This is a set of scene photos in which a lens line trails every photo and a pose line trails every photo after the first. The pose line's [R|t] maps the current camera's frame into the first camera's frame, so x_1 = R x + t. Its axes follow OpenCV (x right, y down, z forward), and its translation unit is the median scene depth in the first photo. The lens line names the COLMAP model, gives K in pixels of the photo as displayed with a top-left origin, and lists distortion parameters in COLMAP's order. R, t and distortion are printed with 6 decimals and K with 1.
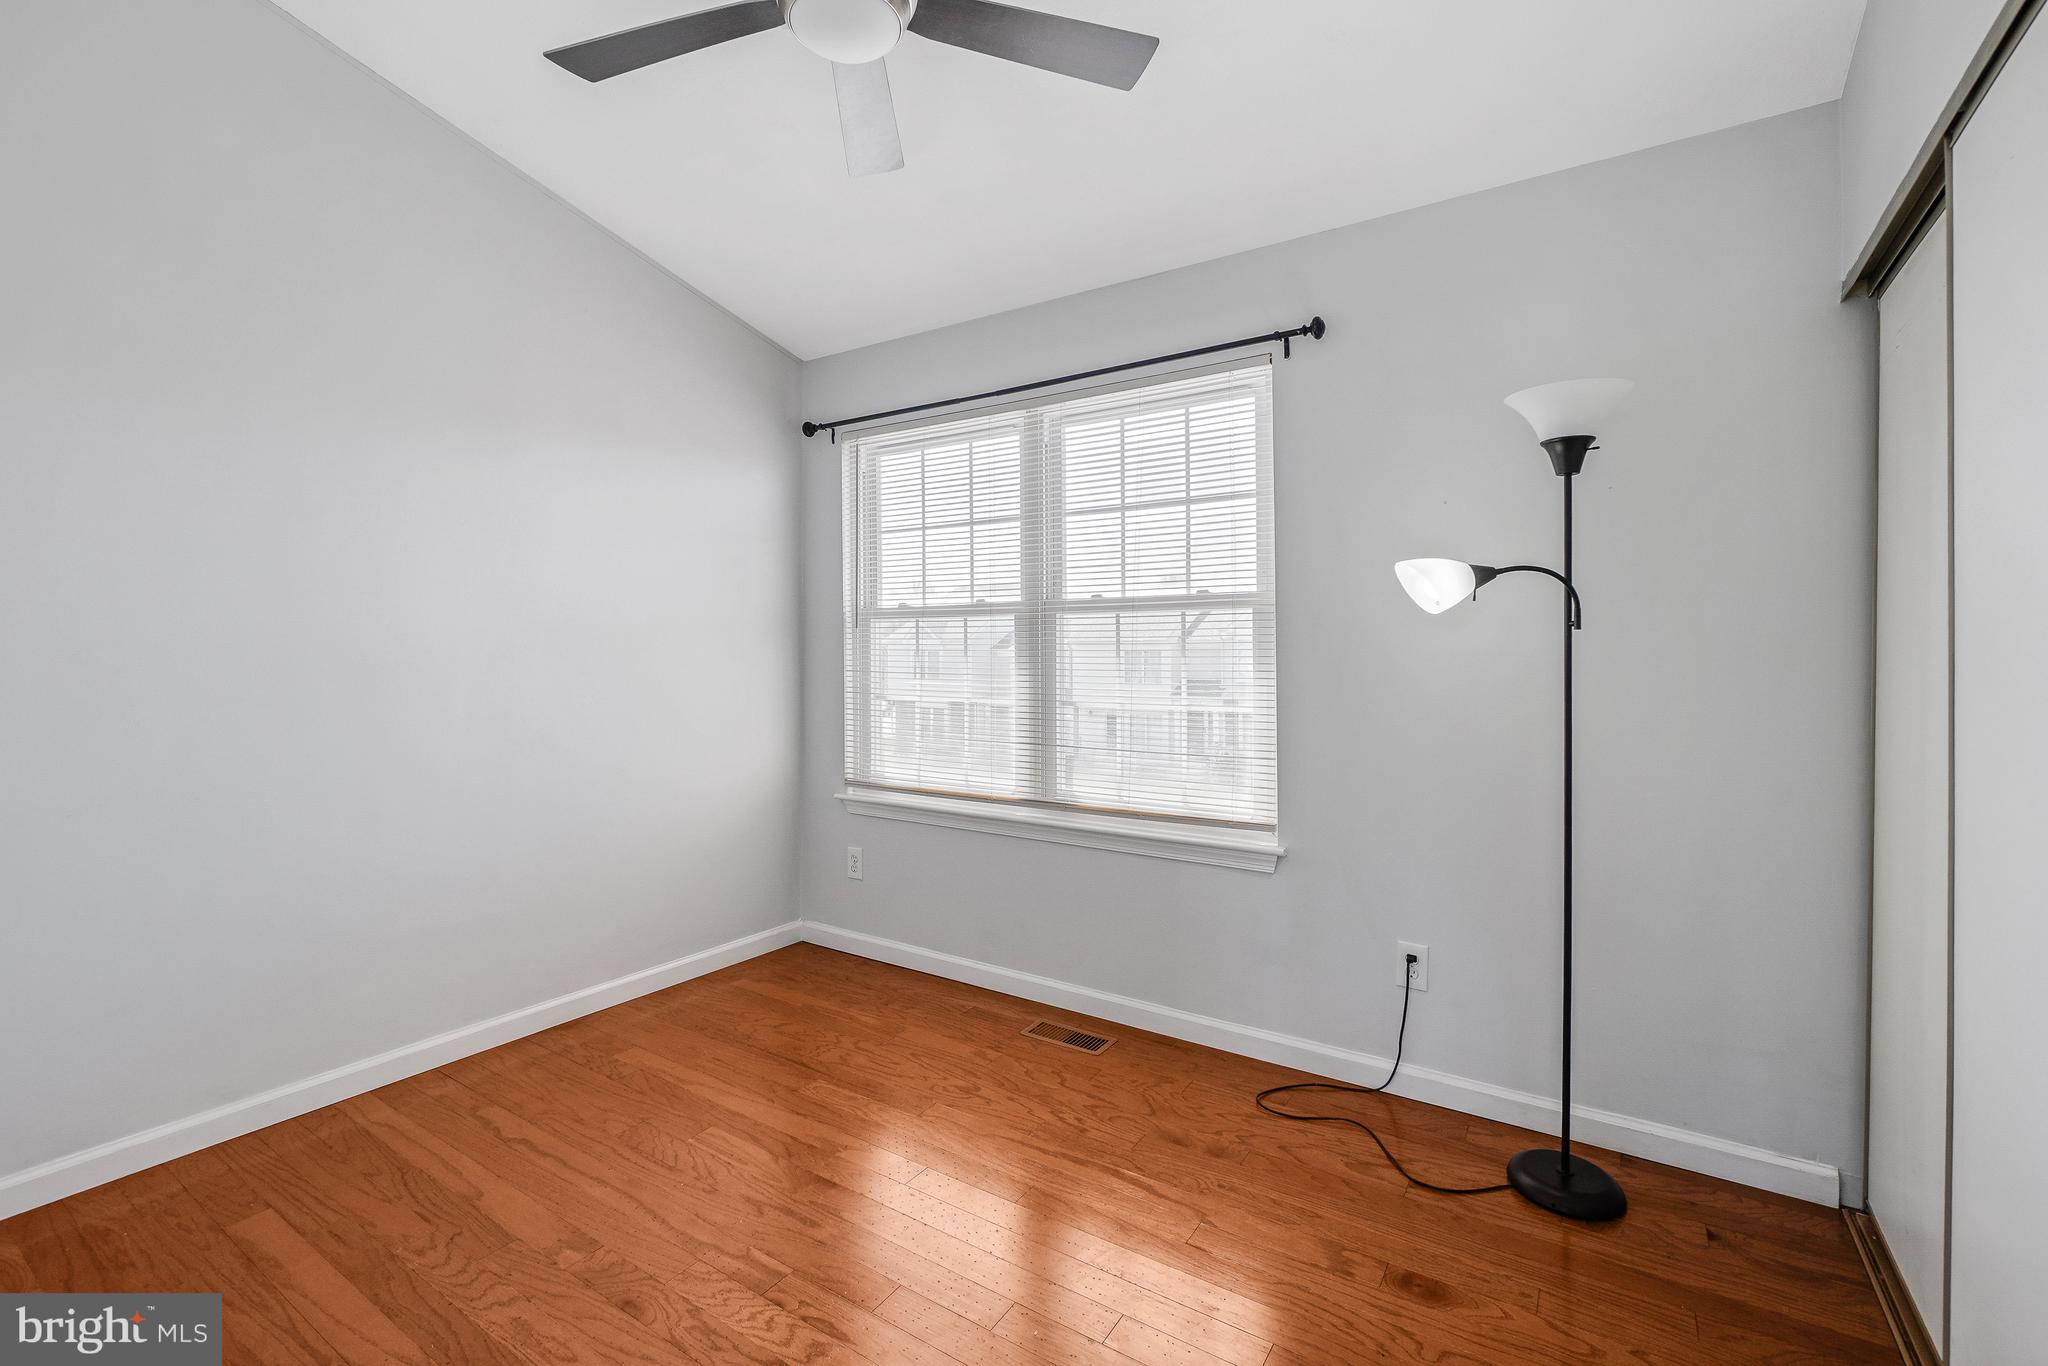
lens RADIAL K [[889.7, 0, 1028.2], [0, 889.7, 650.6], [0, 0, 1]] dist [-0.009761, 0.003627]
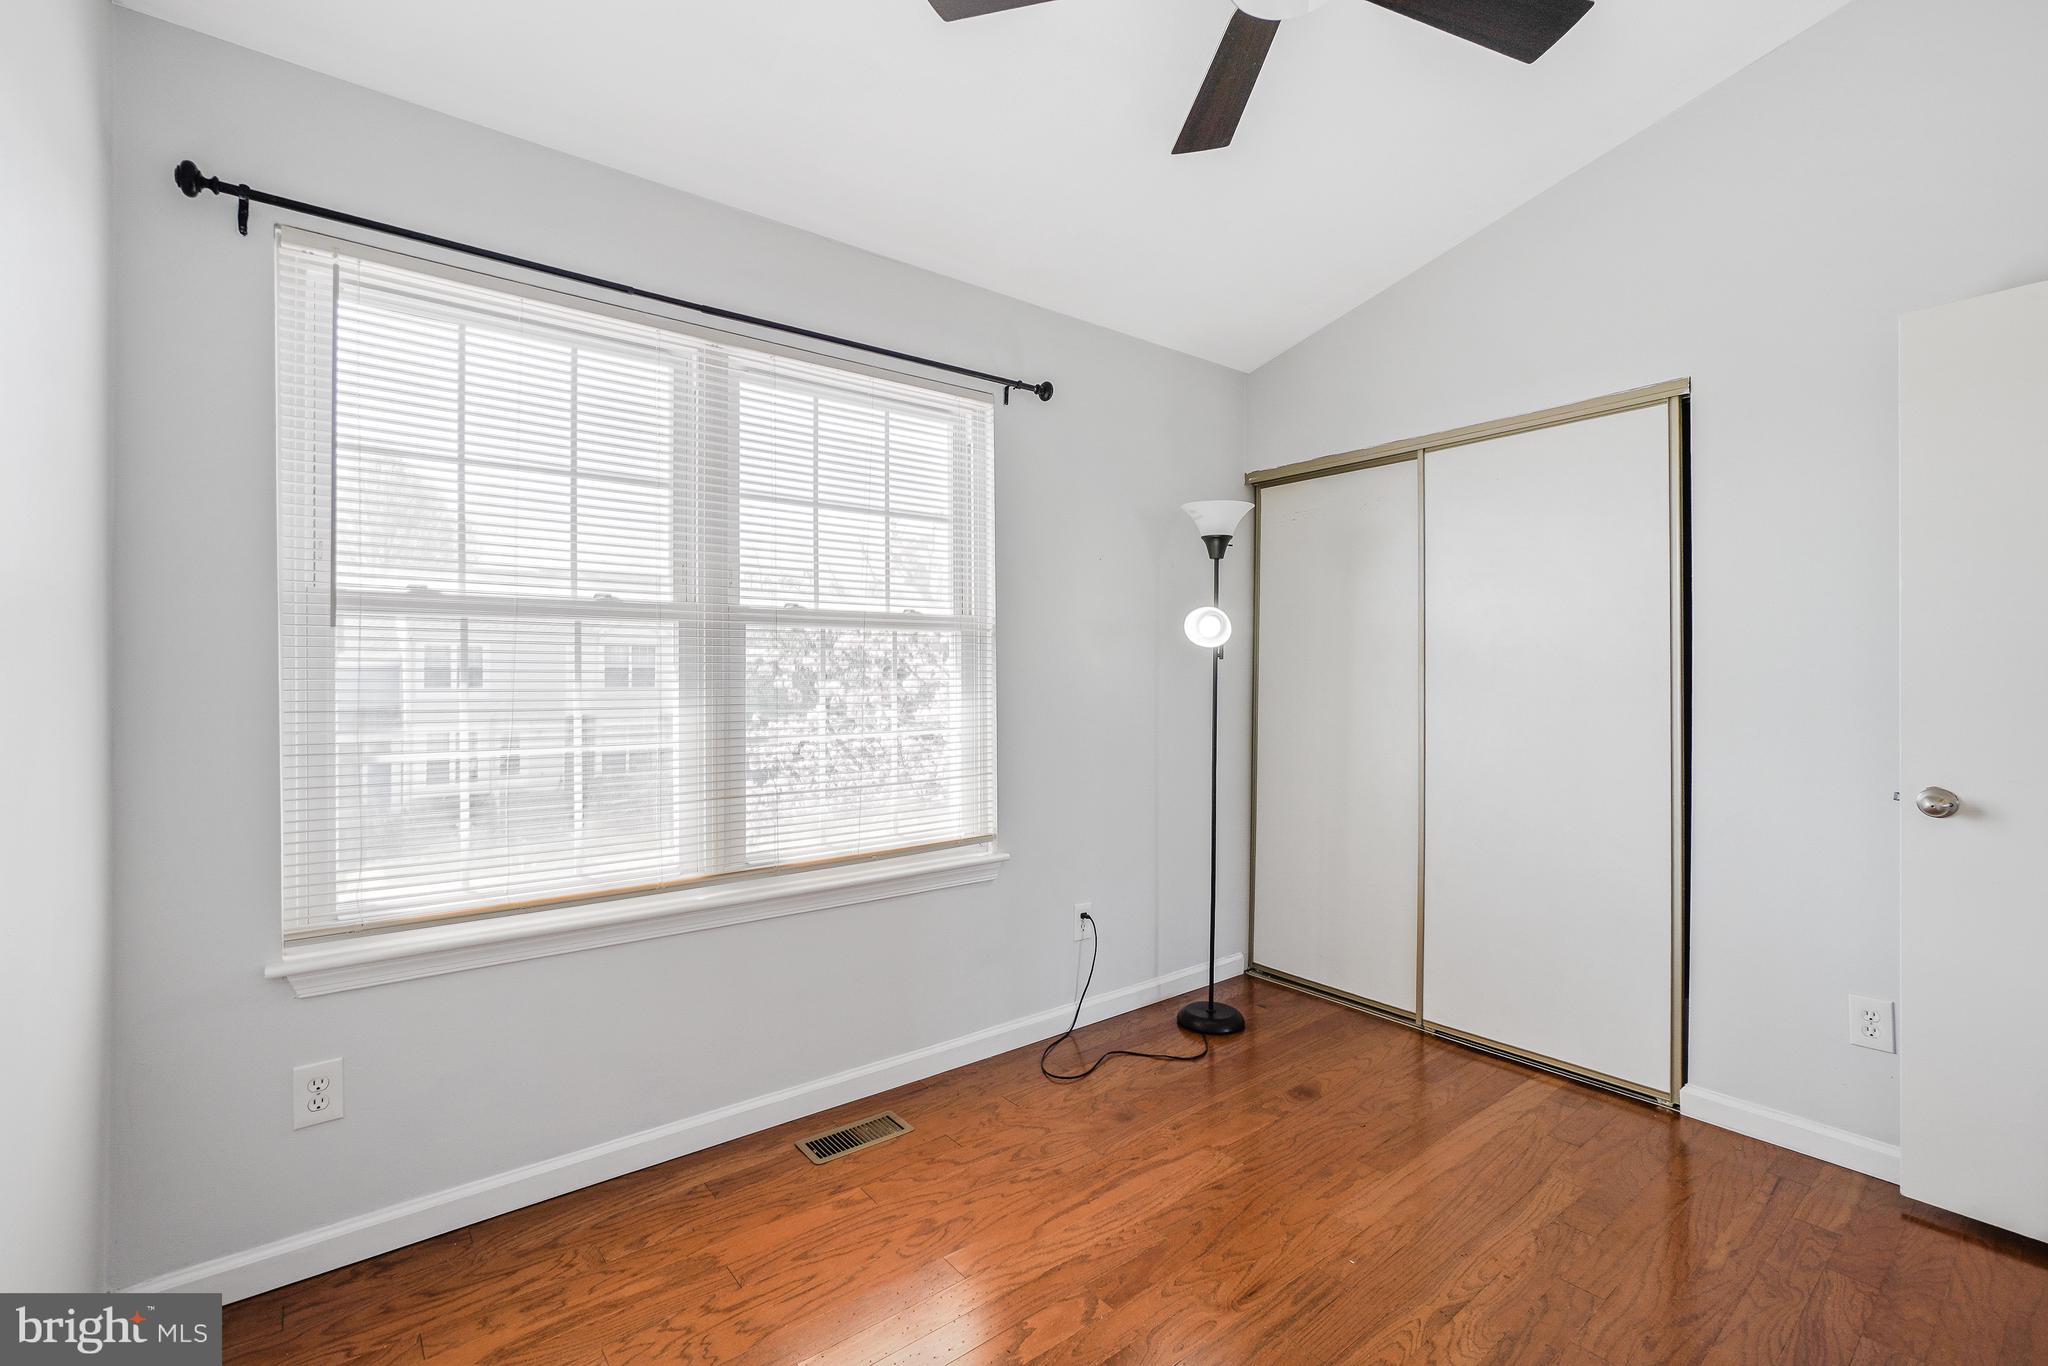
lens RADIAL K [[889.7, 0, 1040.2], [0, 889.7, 675.2], [0, 0, 1]] dist [-0.009761, 0.003627]
pose [[0.313645, -0.005717, 0.949523, -0.629456], [-0.004925, 0.999959, 0.007647, -0.004553], [-0.949528, -0.007075, 0.313604, 0.528872]]
